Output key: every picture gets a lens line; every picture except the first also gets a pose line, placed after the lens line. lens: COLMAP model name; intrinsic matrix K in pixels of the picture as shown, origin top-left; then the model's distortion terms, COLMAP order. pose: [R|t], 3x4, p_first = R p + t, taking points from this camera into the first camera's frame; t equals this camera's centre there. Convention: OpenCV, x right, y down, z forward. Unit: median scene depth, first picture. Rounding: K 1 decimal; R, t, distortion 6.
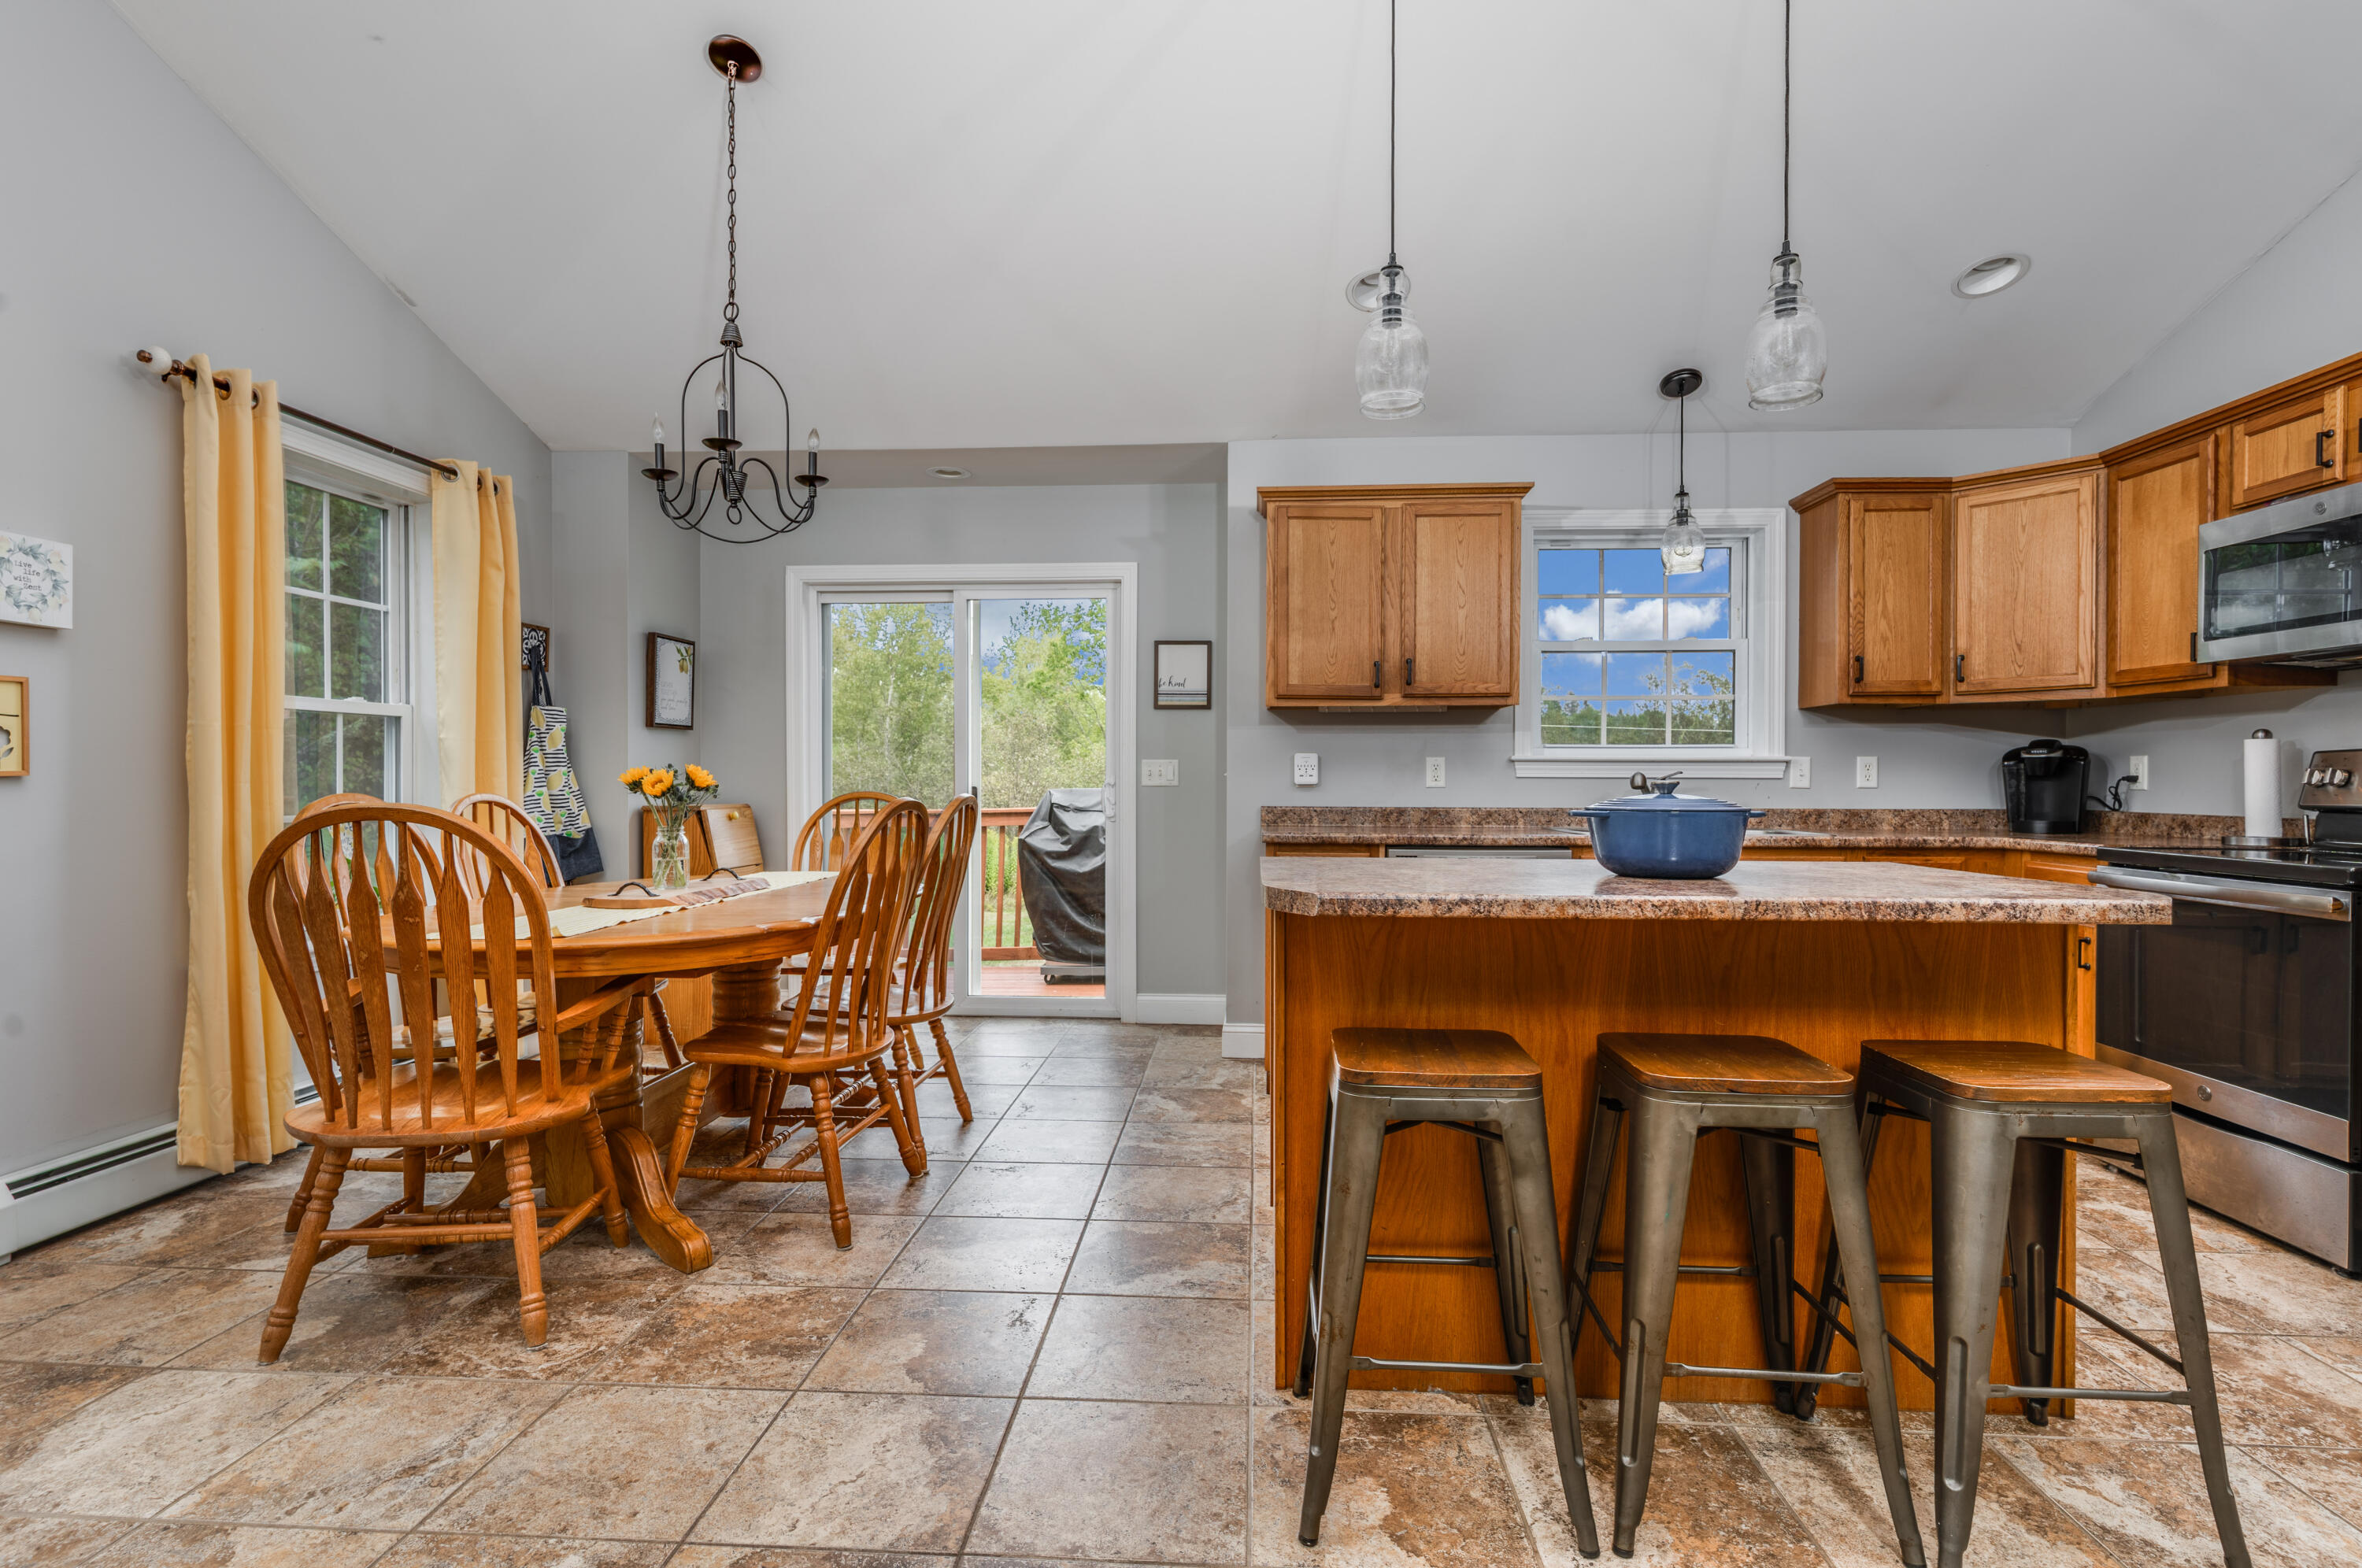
lens RADIAL K [[1146.7, 0, 1177.1], [0, 1146.7, 786.1], [0, 0, 1]] dist [0.000407, 0.000176]
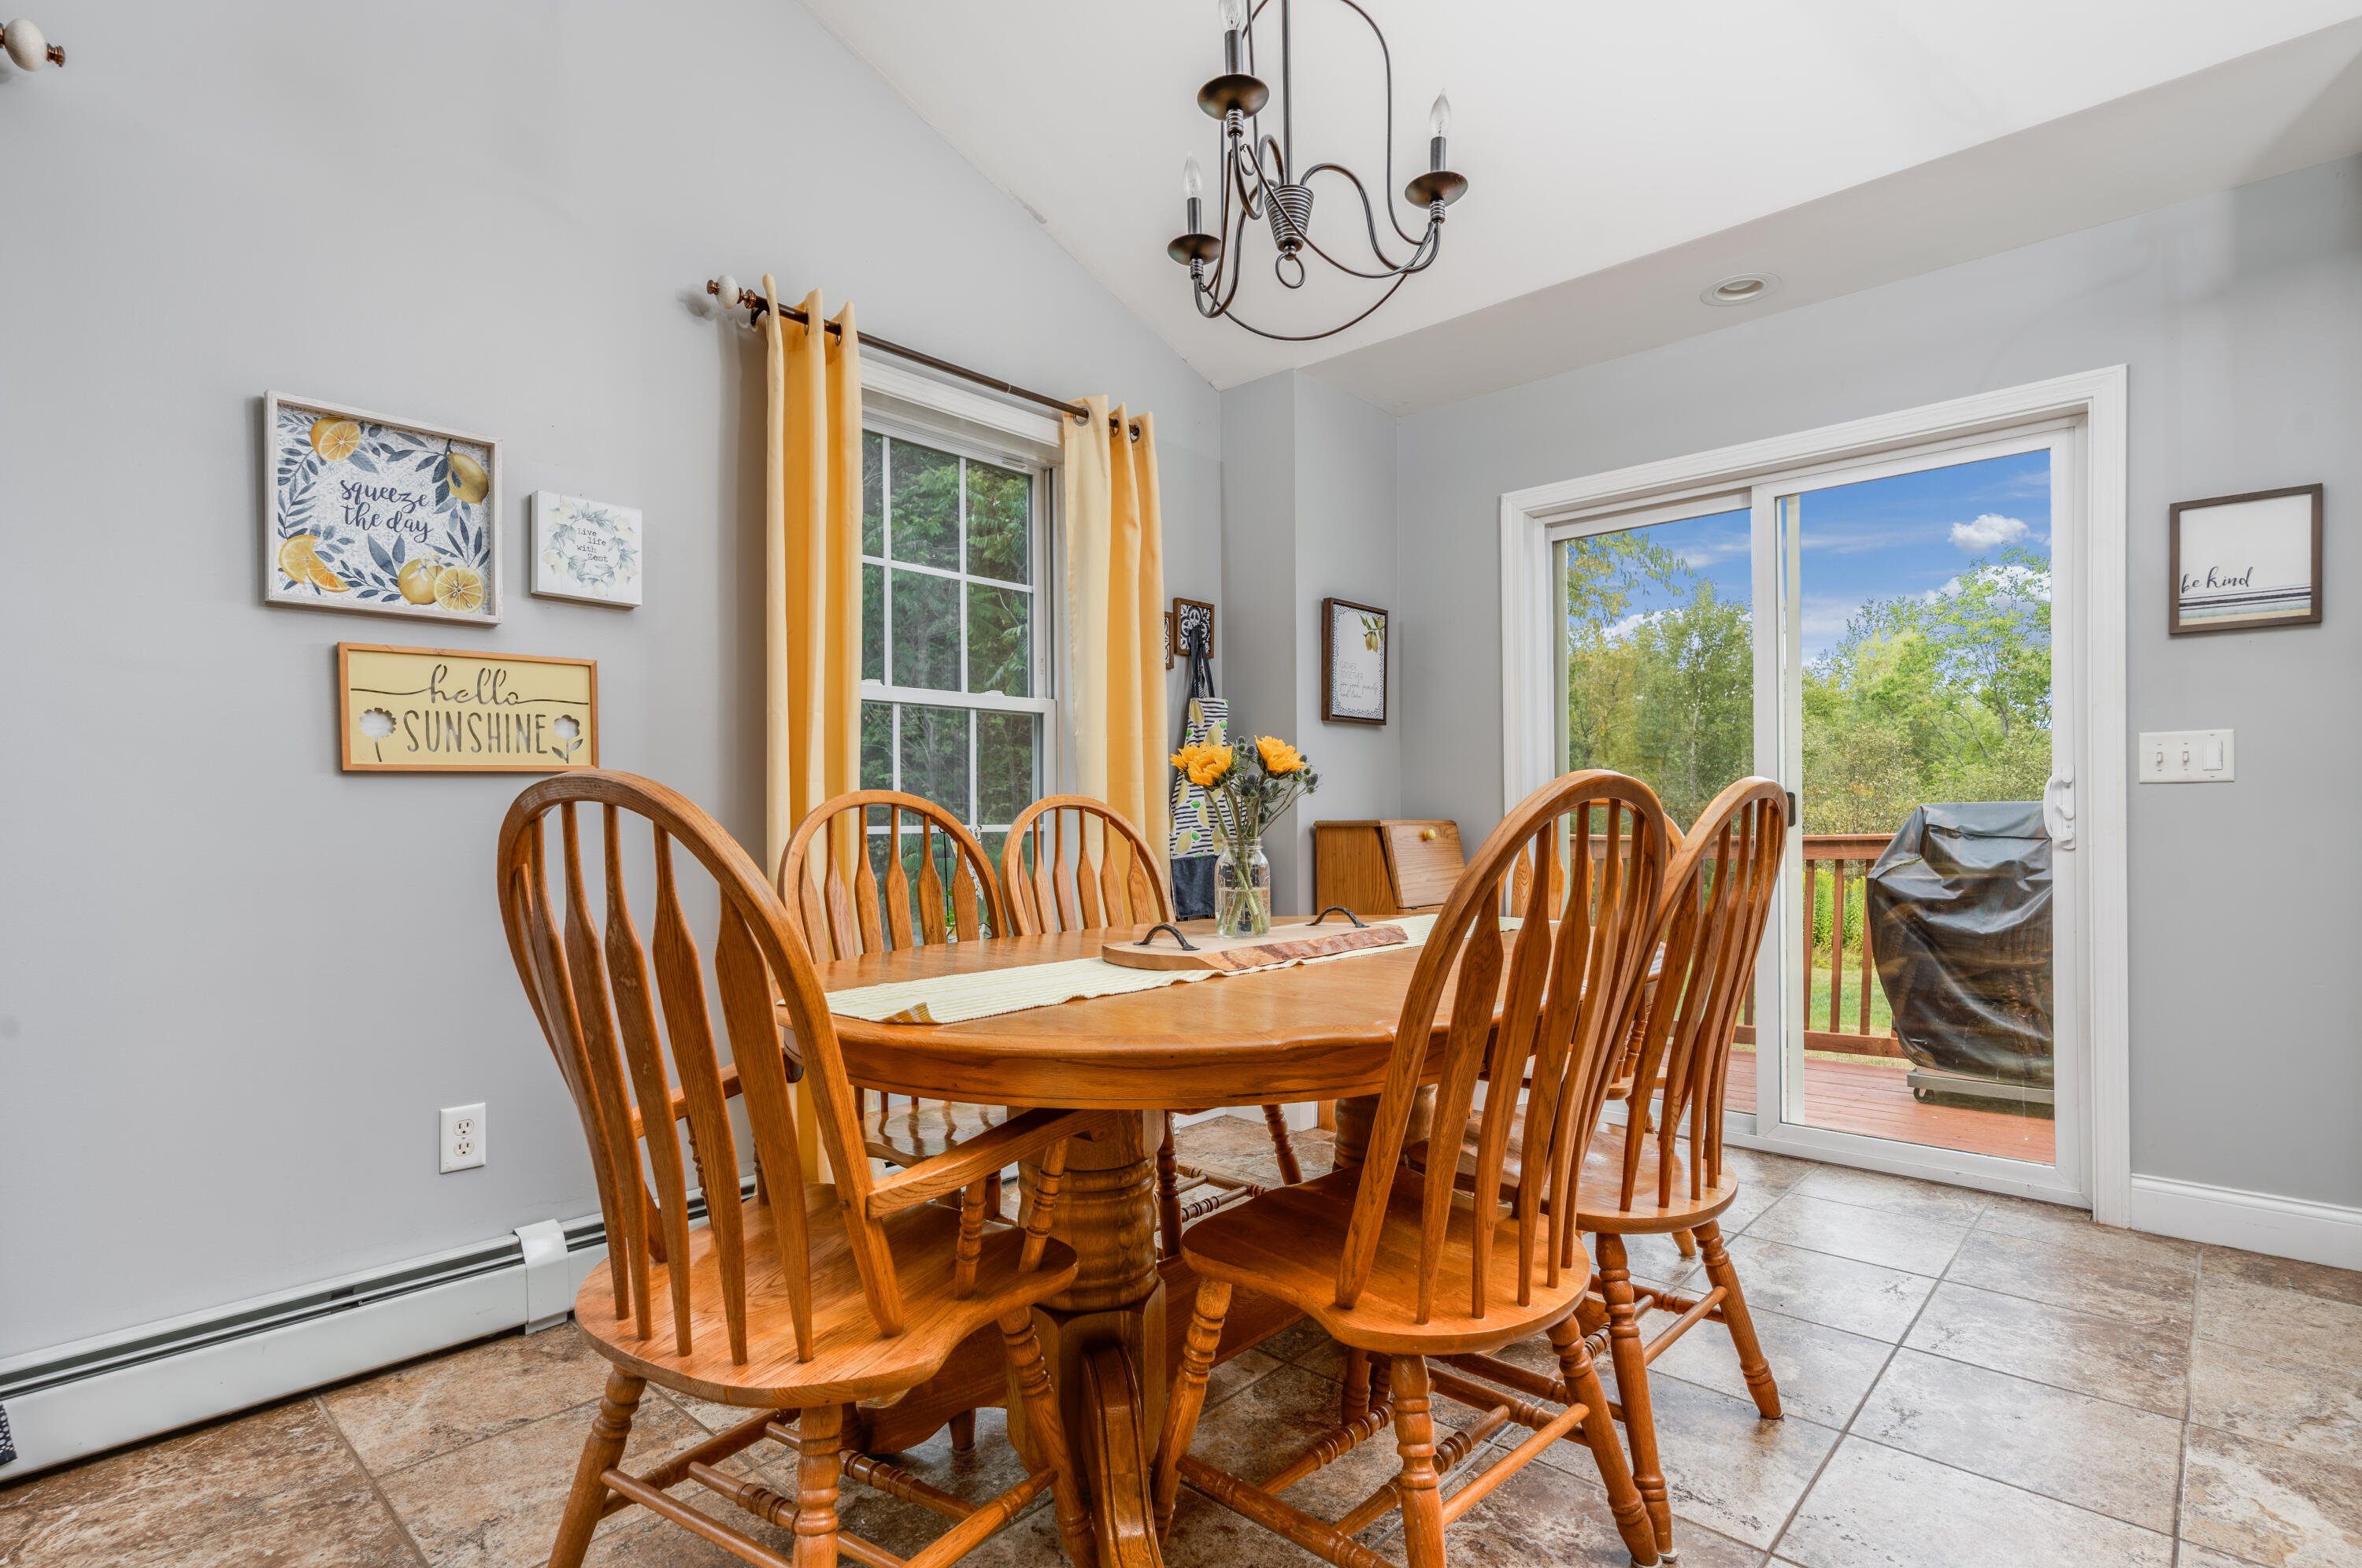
lens RADIAL K [[1131.5, 0, 1199.3], [0, 1131.5, 817.5], [0, 0, 1]] dist [0.003078, 0.002208]
pose [[0.787681, -0.005573, -0.616059, -0.060082], [0.002809, 0.999981, -0.005455, 0.021043], [0.616077, 0.002566, 0.787681, 0.381336]]
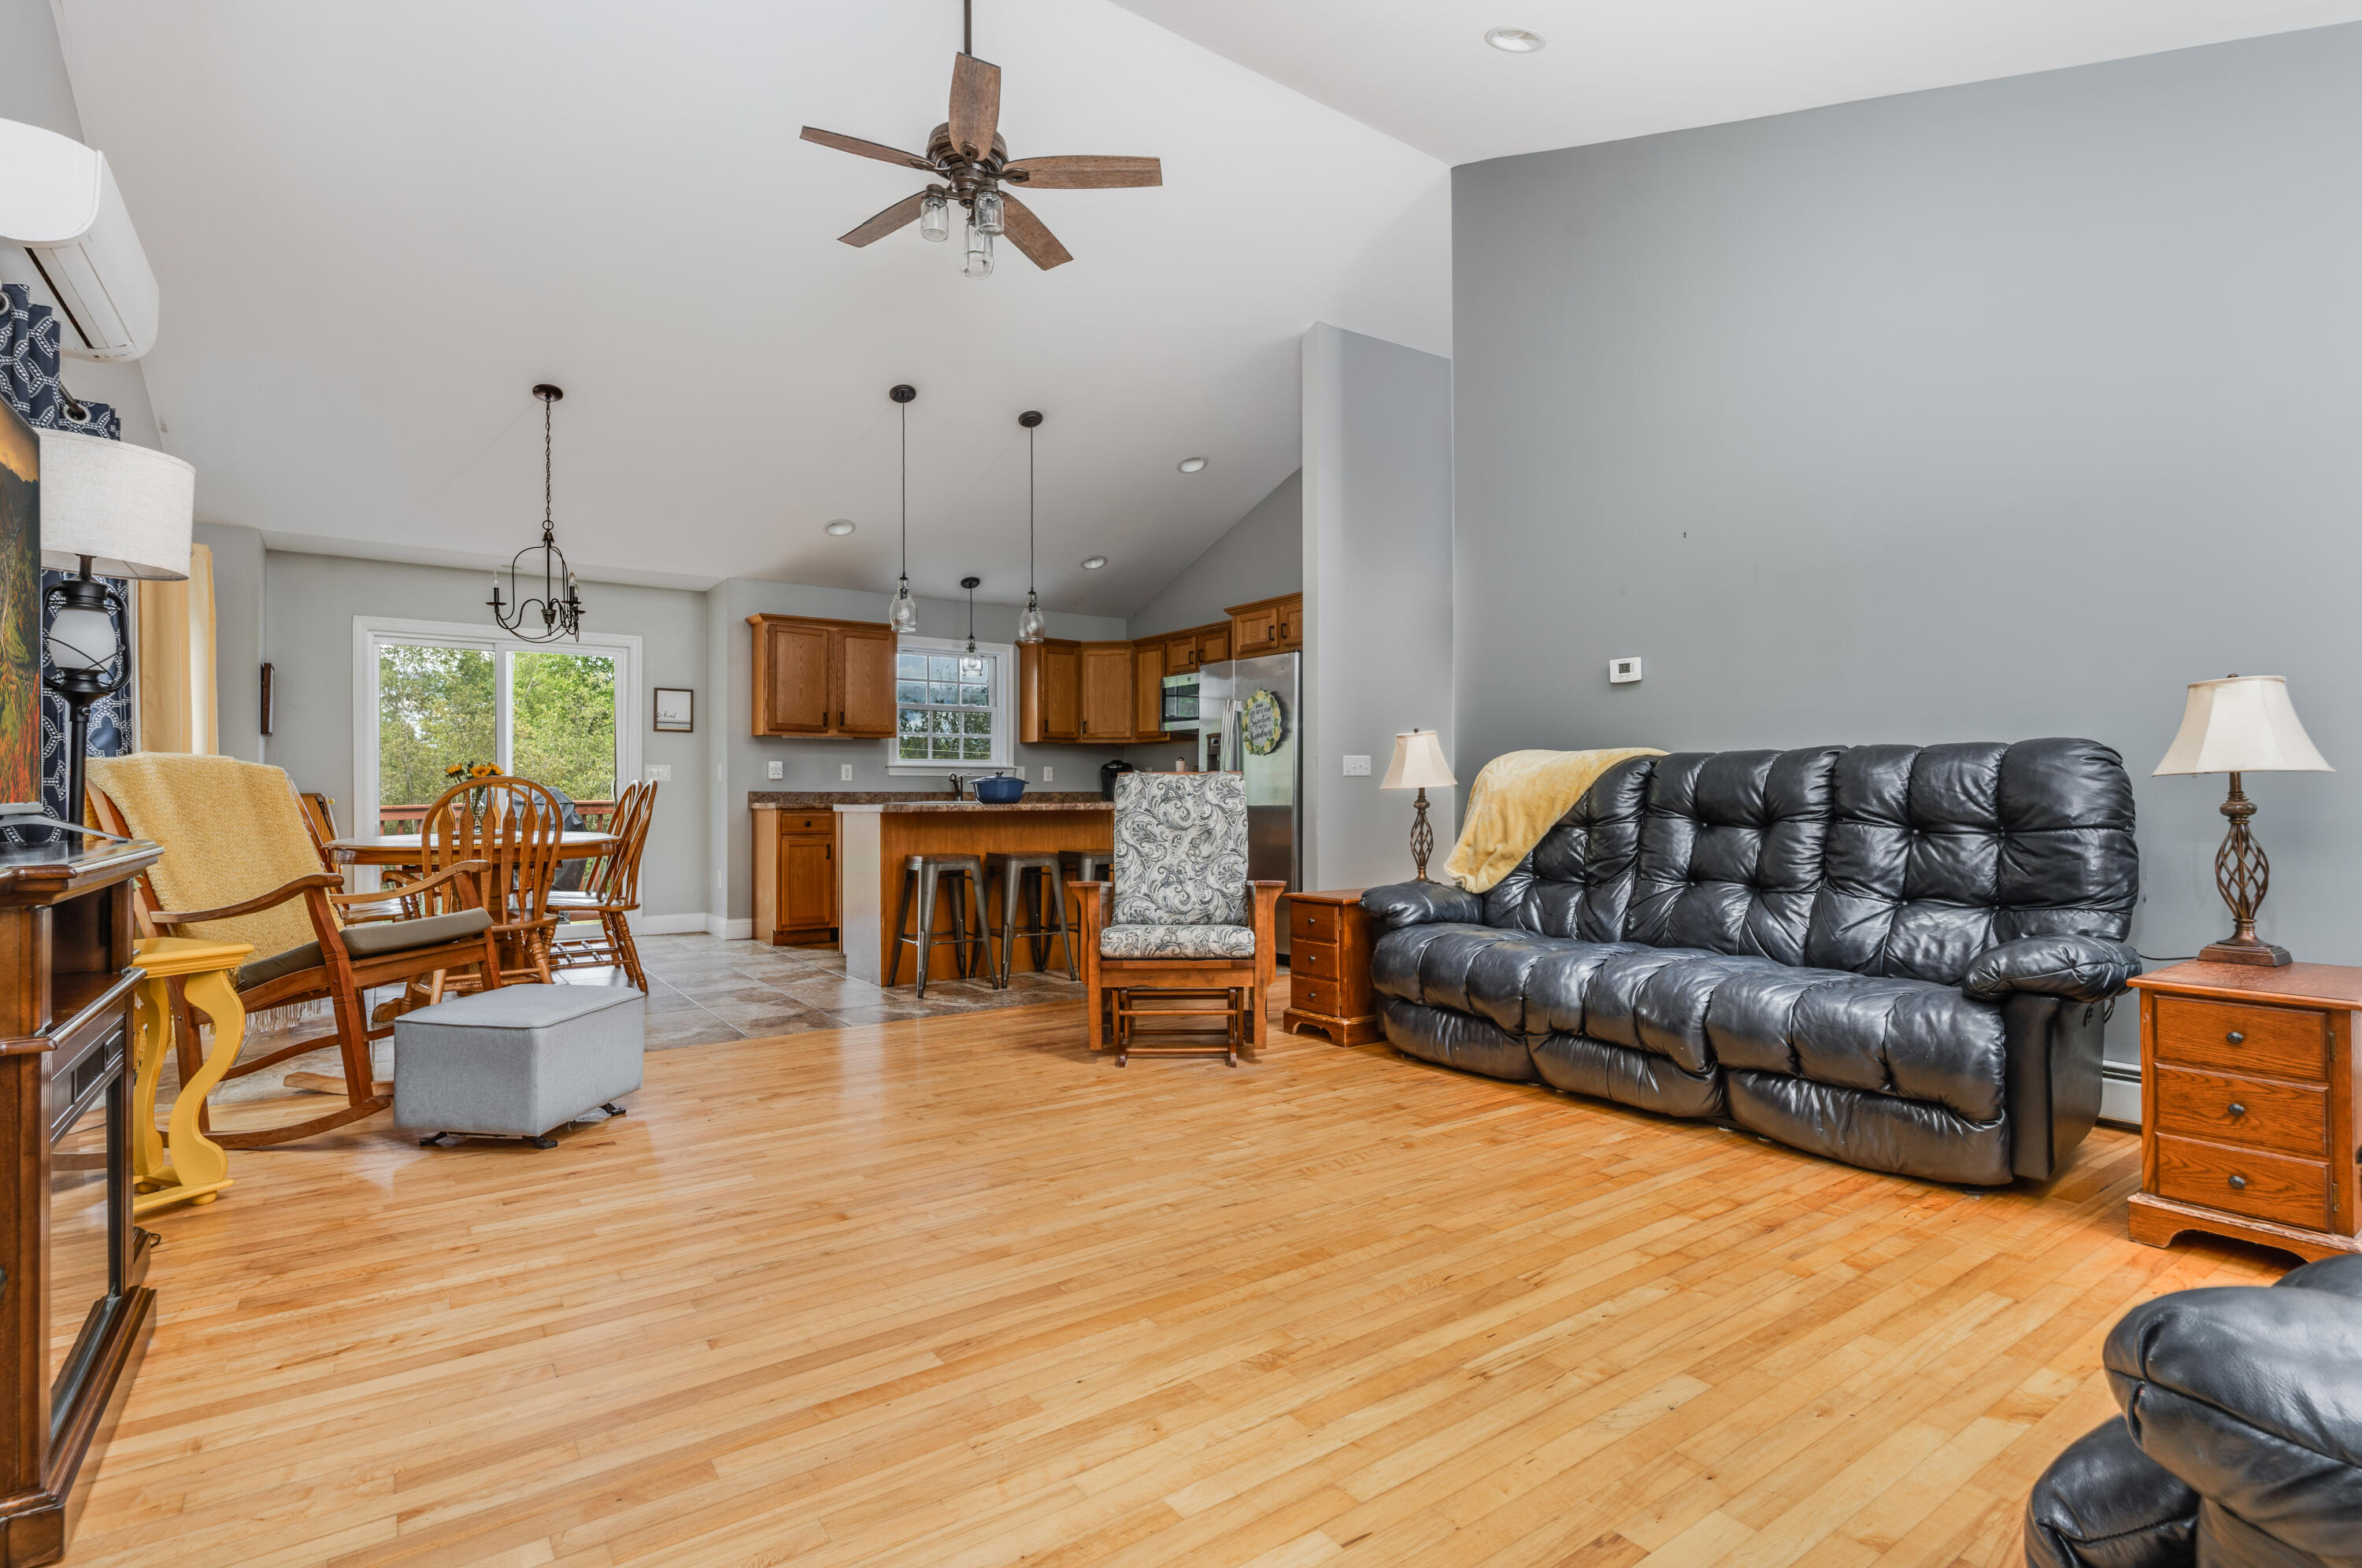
lens RADIAL K [[1131.5, 0, 1178.6], [0, 1131.5, 792.6], [0, 0, 1]] dist [0.003078, 0.002208]
pose [[0.779862, -0.001219, 0.625950, -0.507841], [0.006491, 0.999960, -0.006140, 0.036116], [-0.625917, 0.008851, 0.779839, -0.763151]]
